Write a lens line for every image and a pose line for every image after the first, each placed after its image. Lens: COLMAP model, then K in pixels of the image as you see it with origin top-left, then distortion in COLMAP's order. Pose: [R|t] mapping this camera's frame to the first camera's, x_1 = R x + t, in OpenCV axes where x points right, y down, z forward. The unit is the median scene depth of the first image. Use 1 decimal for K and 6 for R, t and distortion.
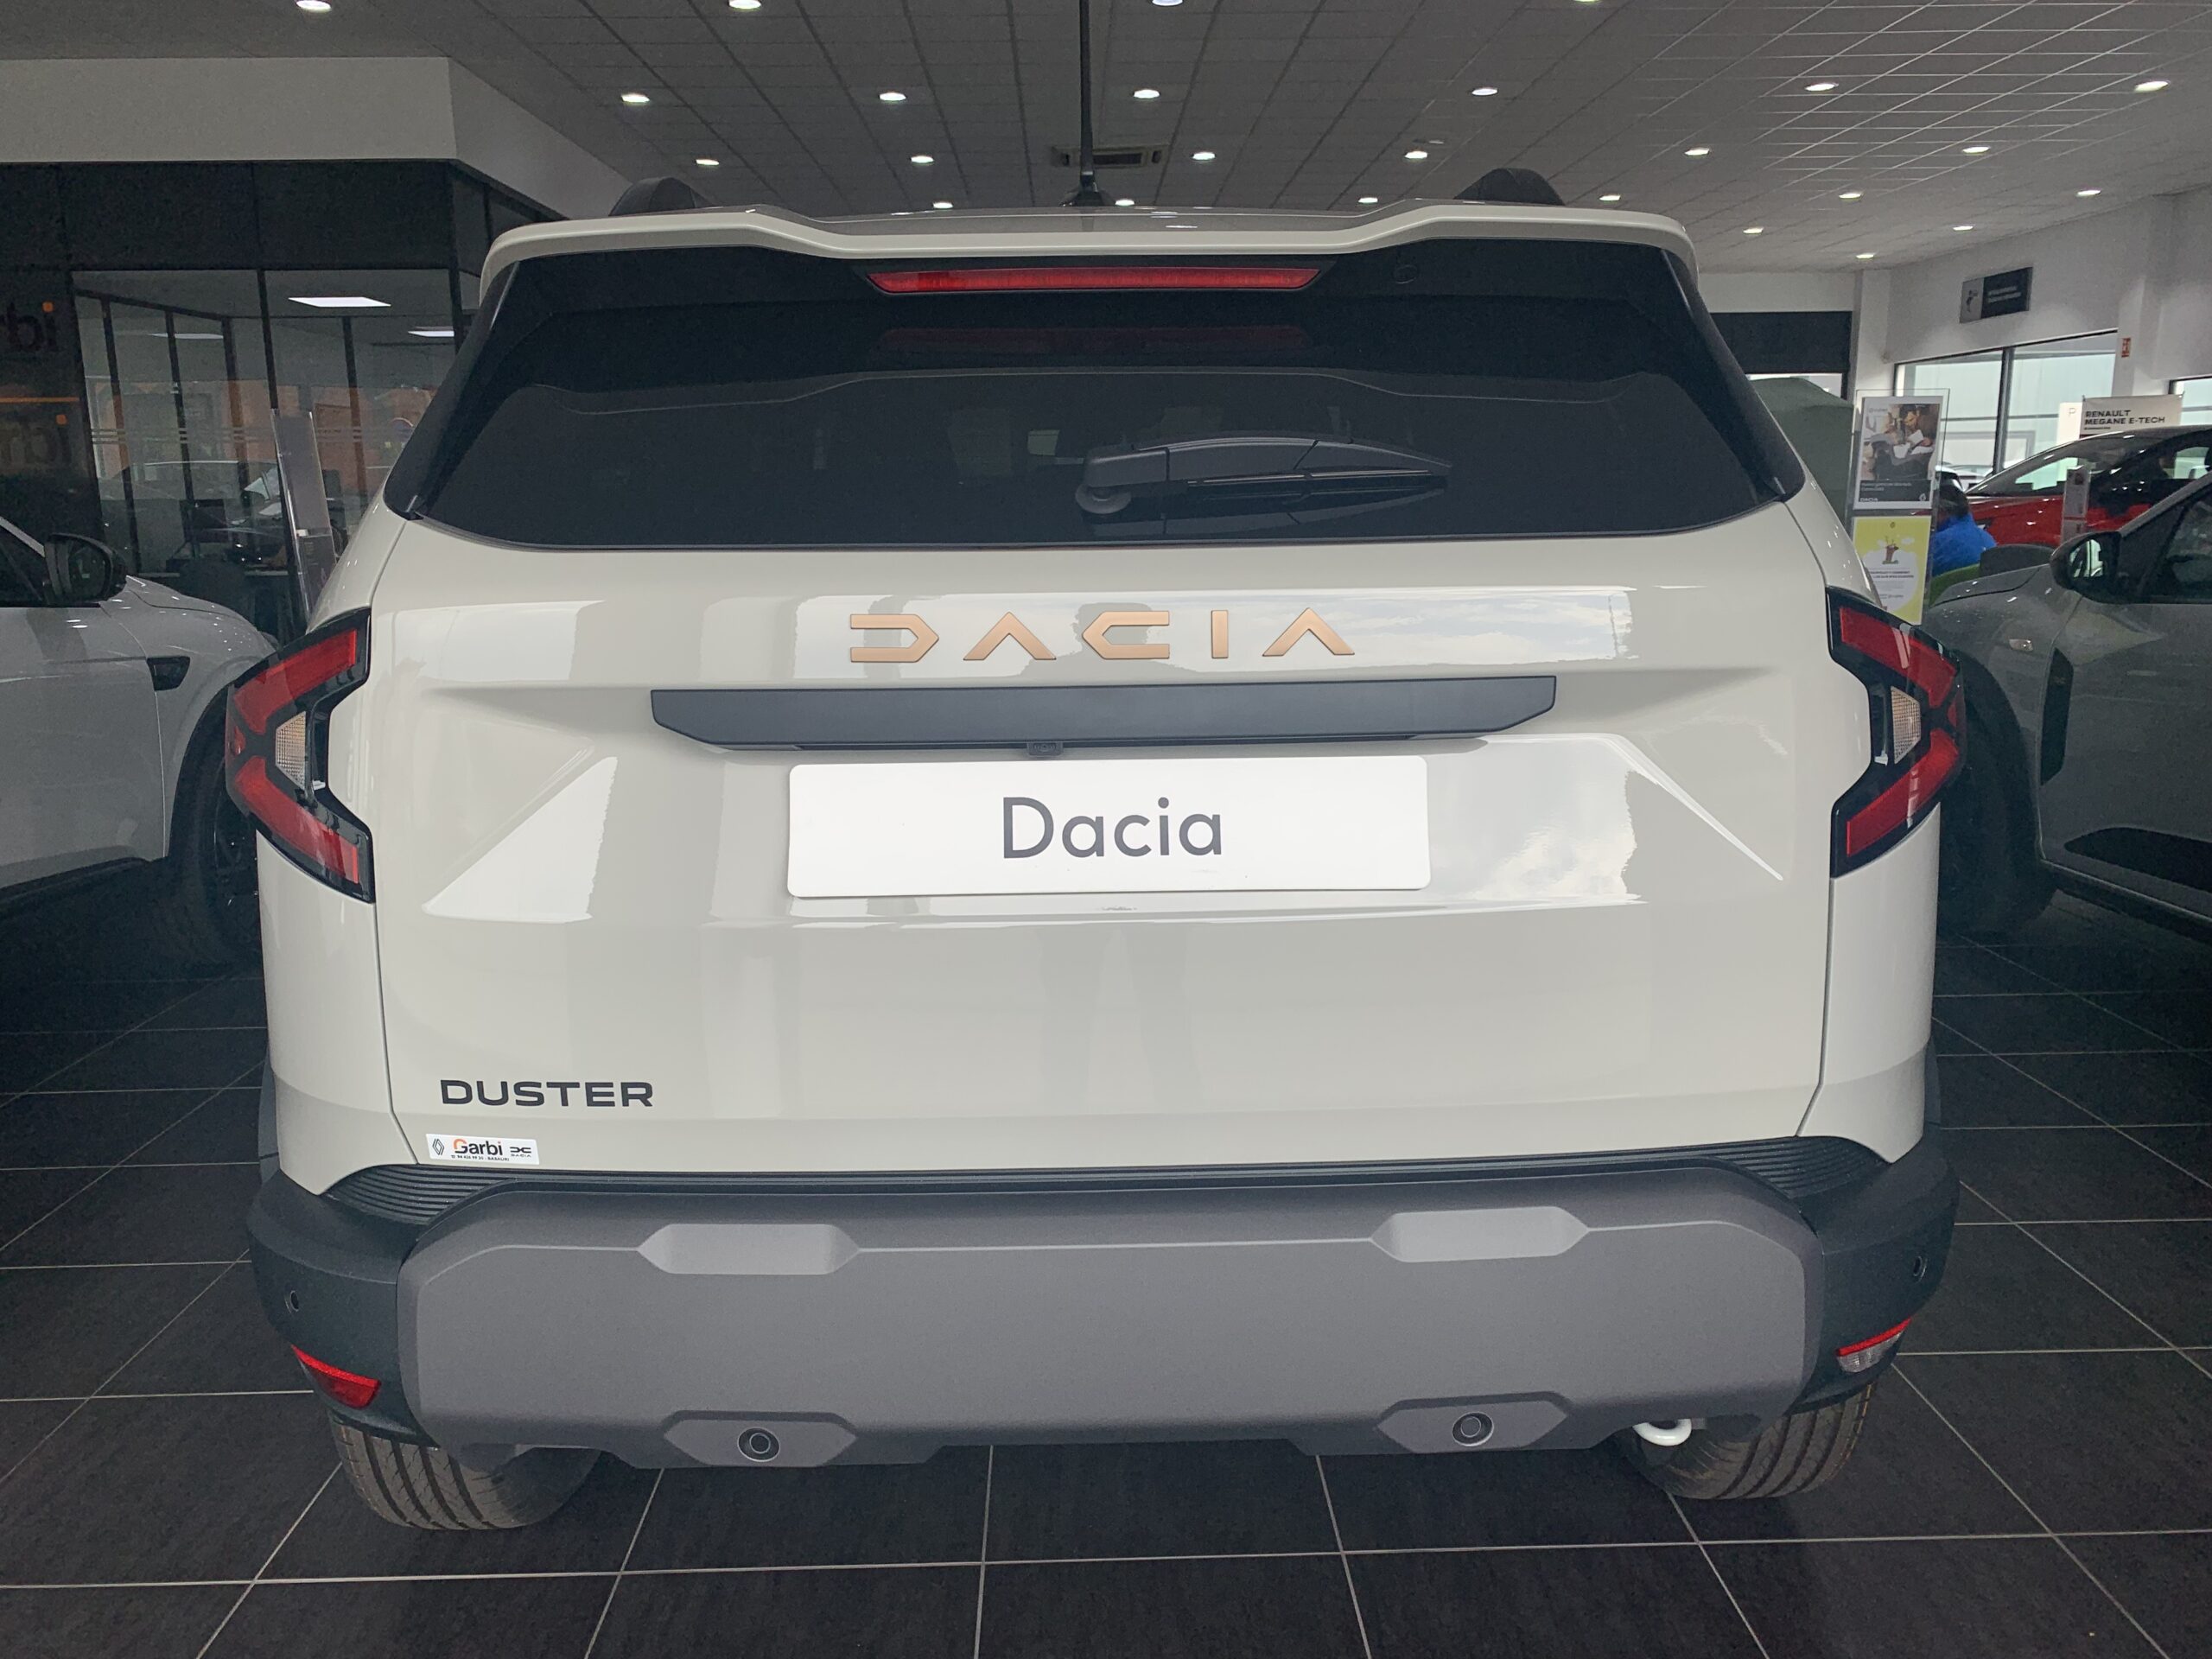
lens RADIAL K [[1711.9, 0, 1109.9], [0, 1711.9, 812.0], [0, 0, 1]] dist [0.017649, -0.016212]
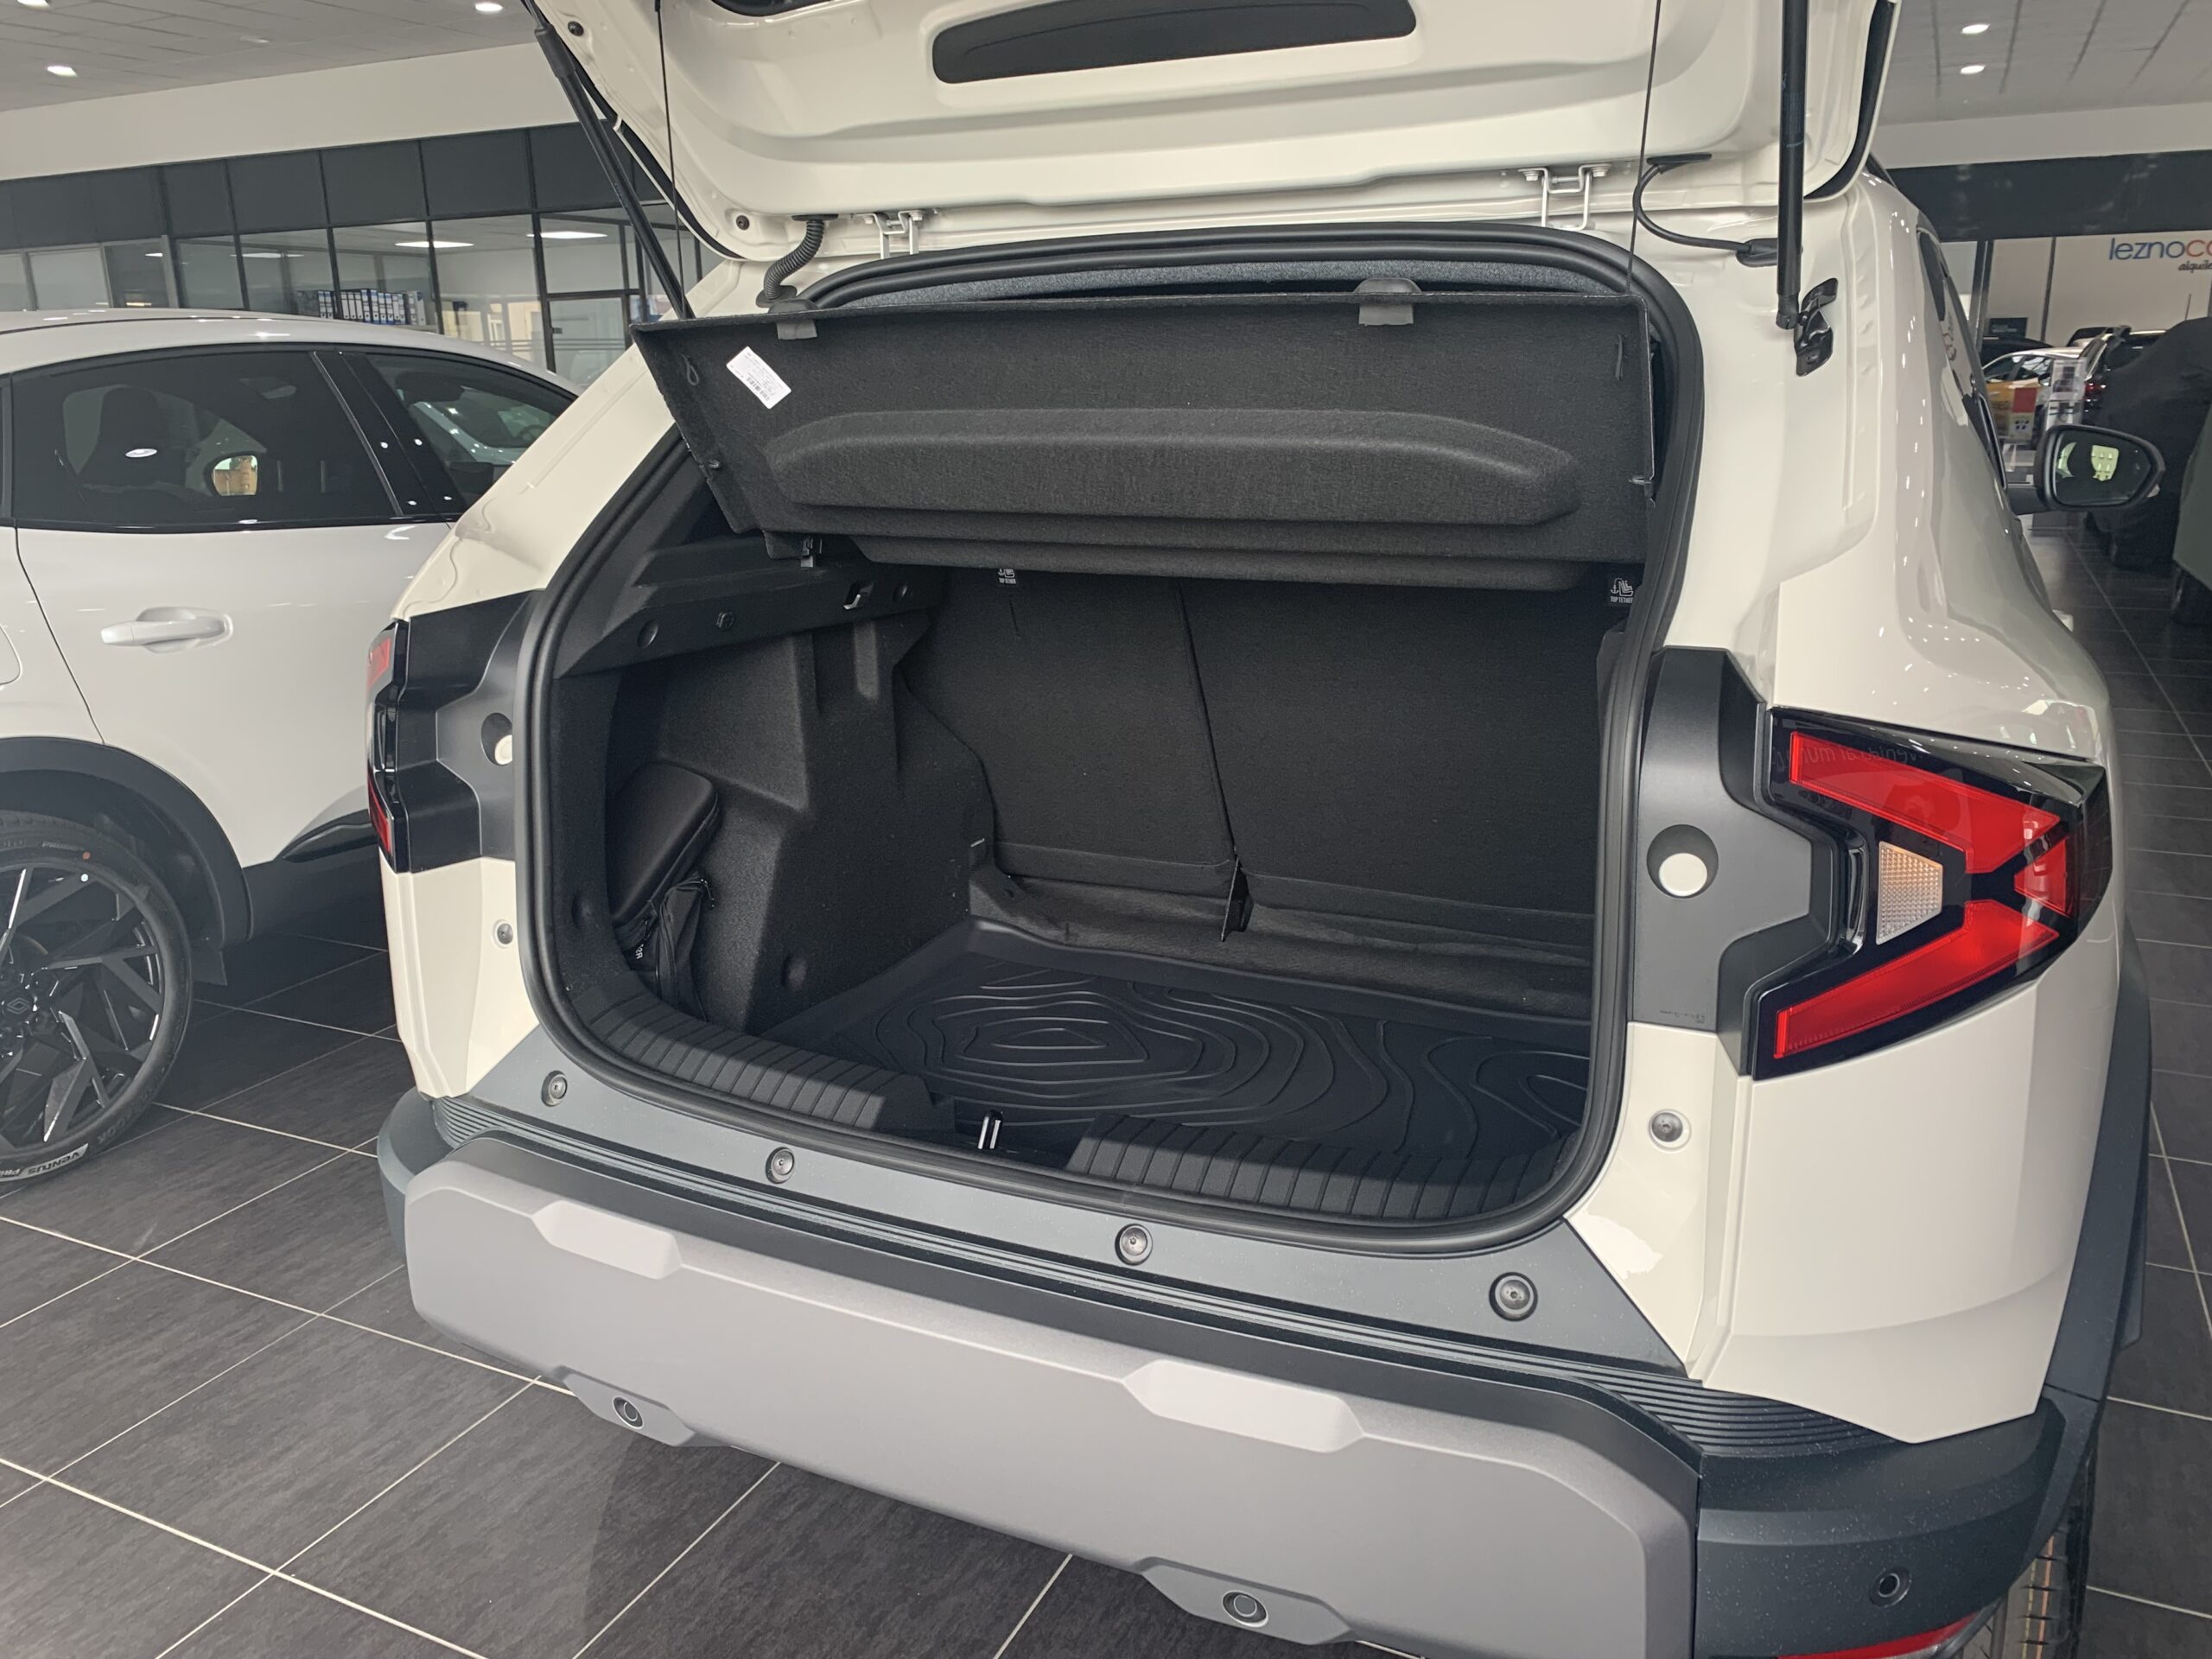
lens RADIAL K [[1711.9, 0, 1109.2], [0, 1711.9, 832.8], [0, 0, 1]] dist [0.017649, -0.016212]
pose [[0.888401, 0.117654, -0.443735, 0.506058], [-0.079395, 0.991413, 0.103911, -0.132986], [0.452150, -0.057085, 0.890113, 0.194054]]
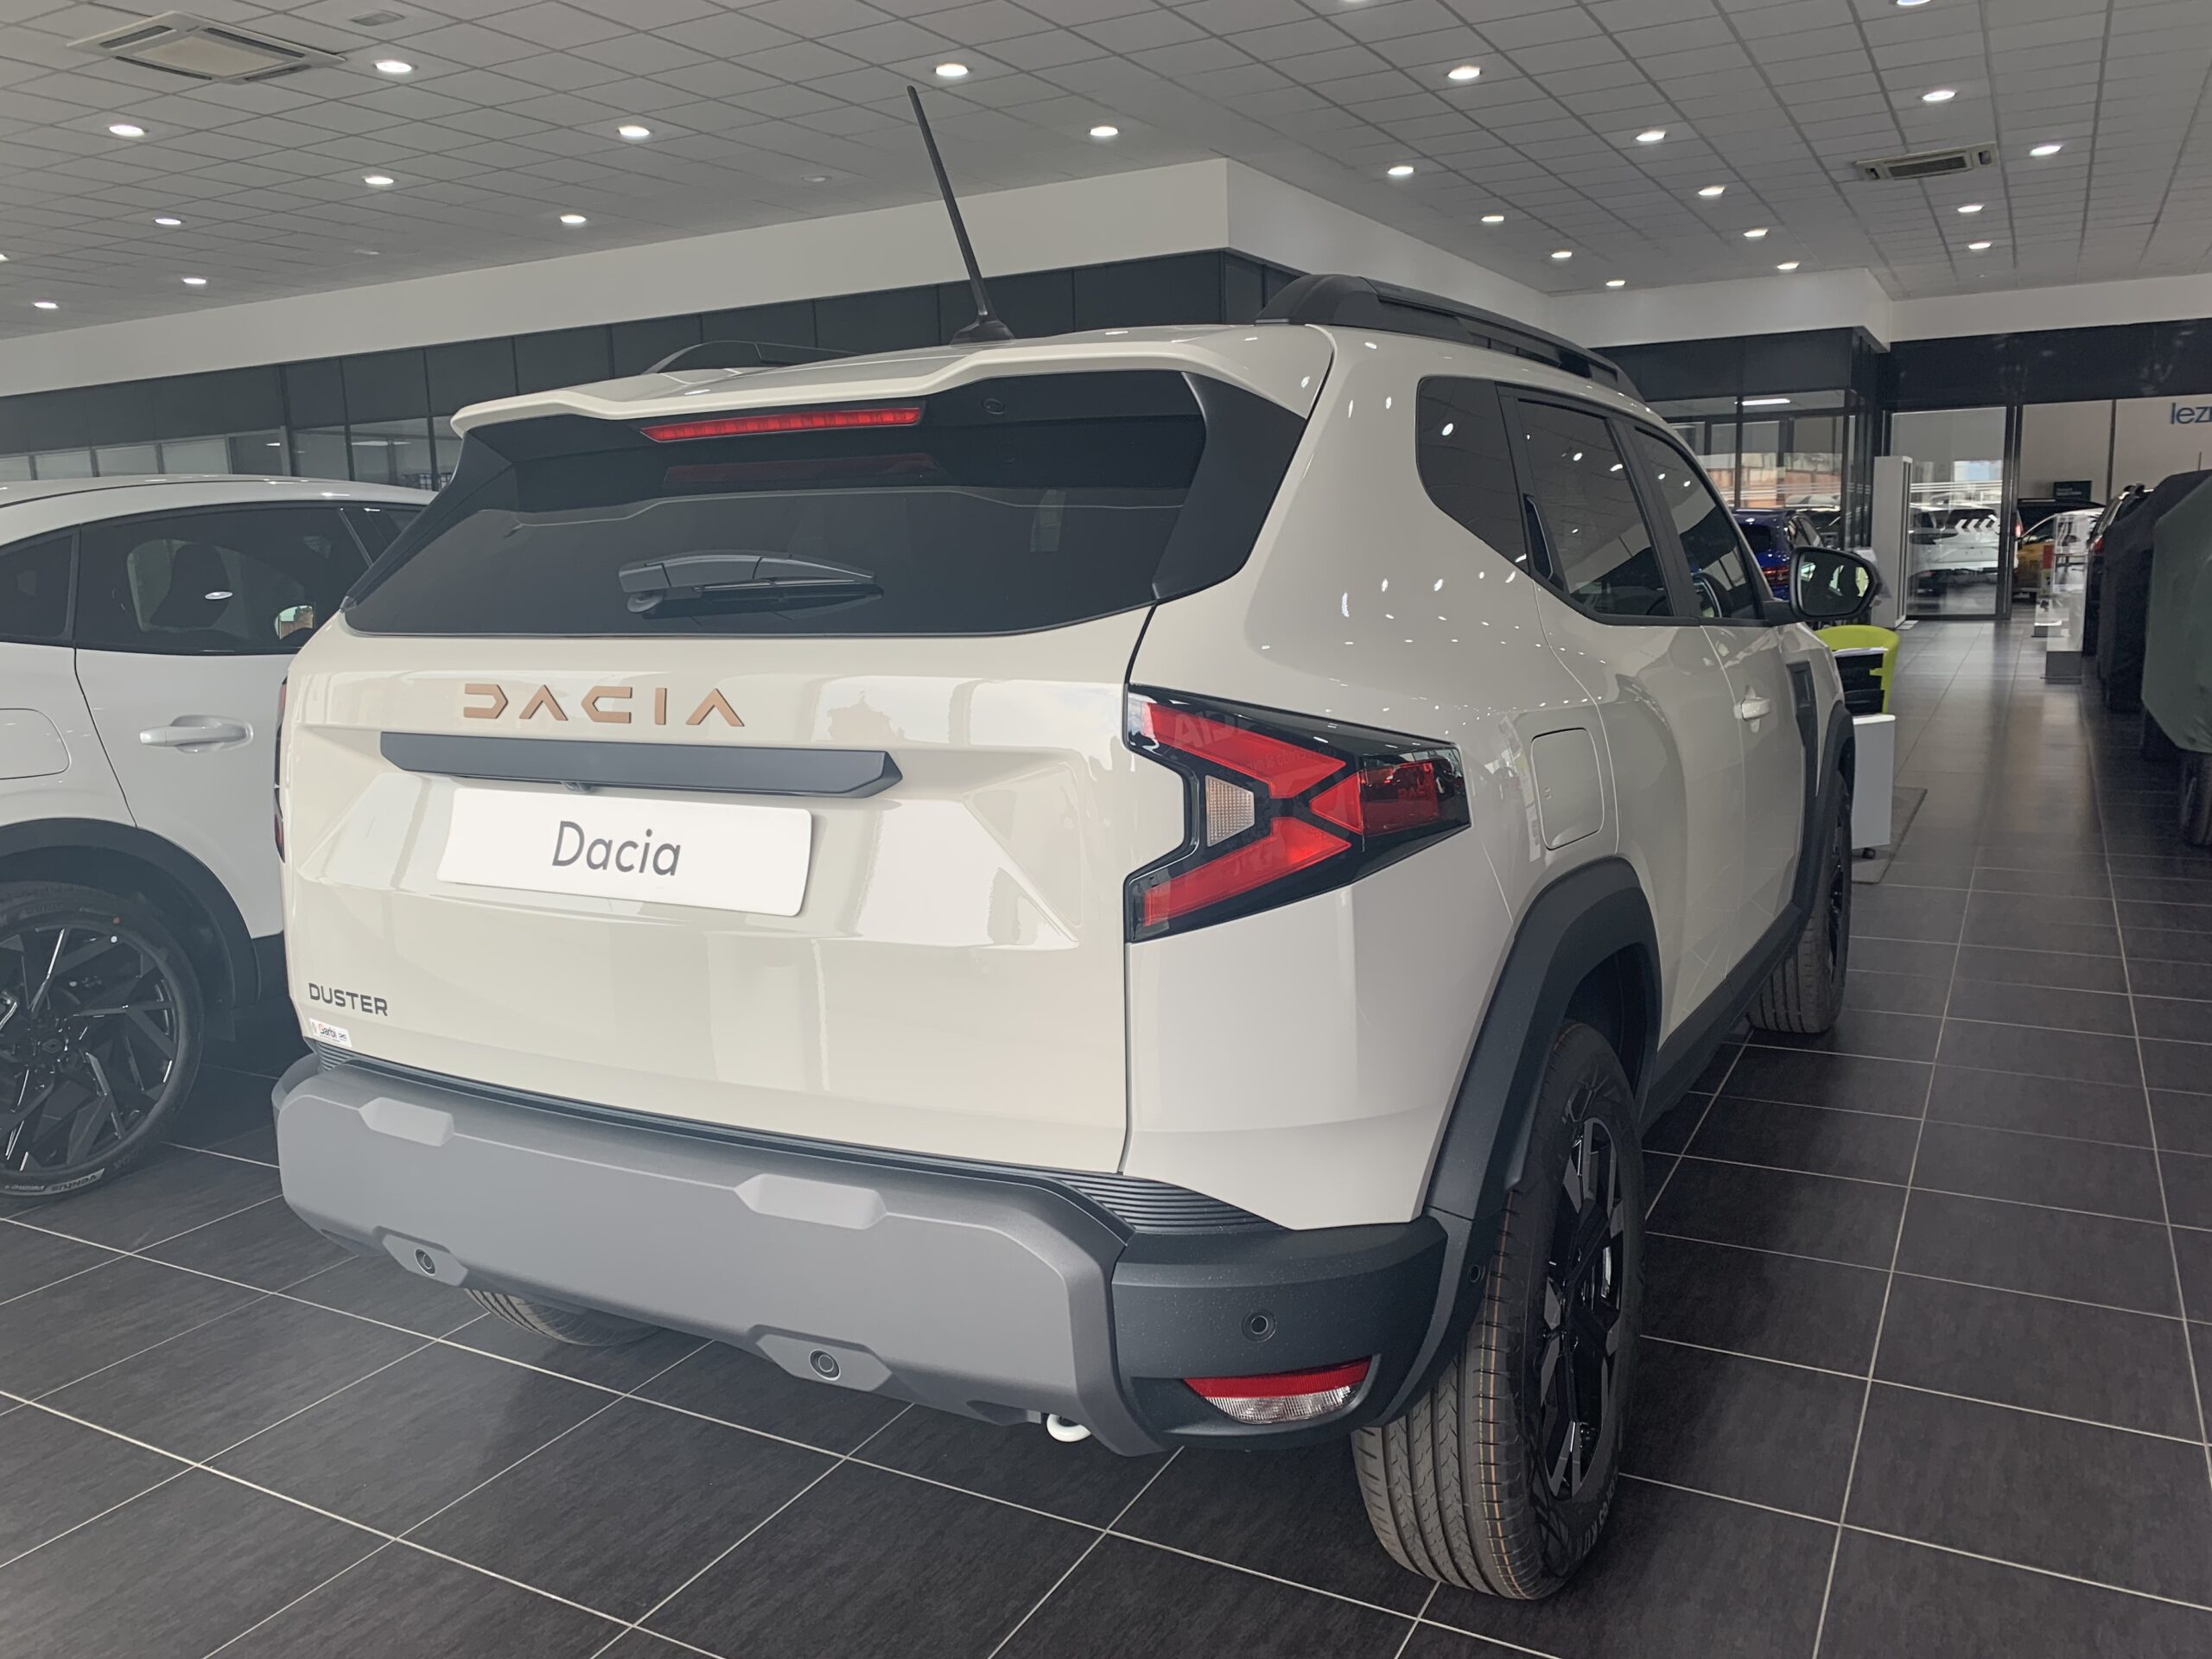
lens RADIAL K [[1711.9, 0, 1117.1], [0, 1711.9, 826.5], [0, 0, 1]] dist [0.017649, -0.016212]
pose [[0.865900, 0.069275, -0.495397, 0.980147], [-0.075441, 0.997122, 0.007573, -0.046884], [0.494496, 0.030816, 0.868634, 0.034069]]
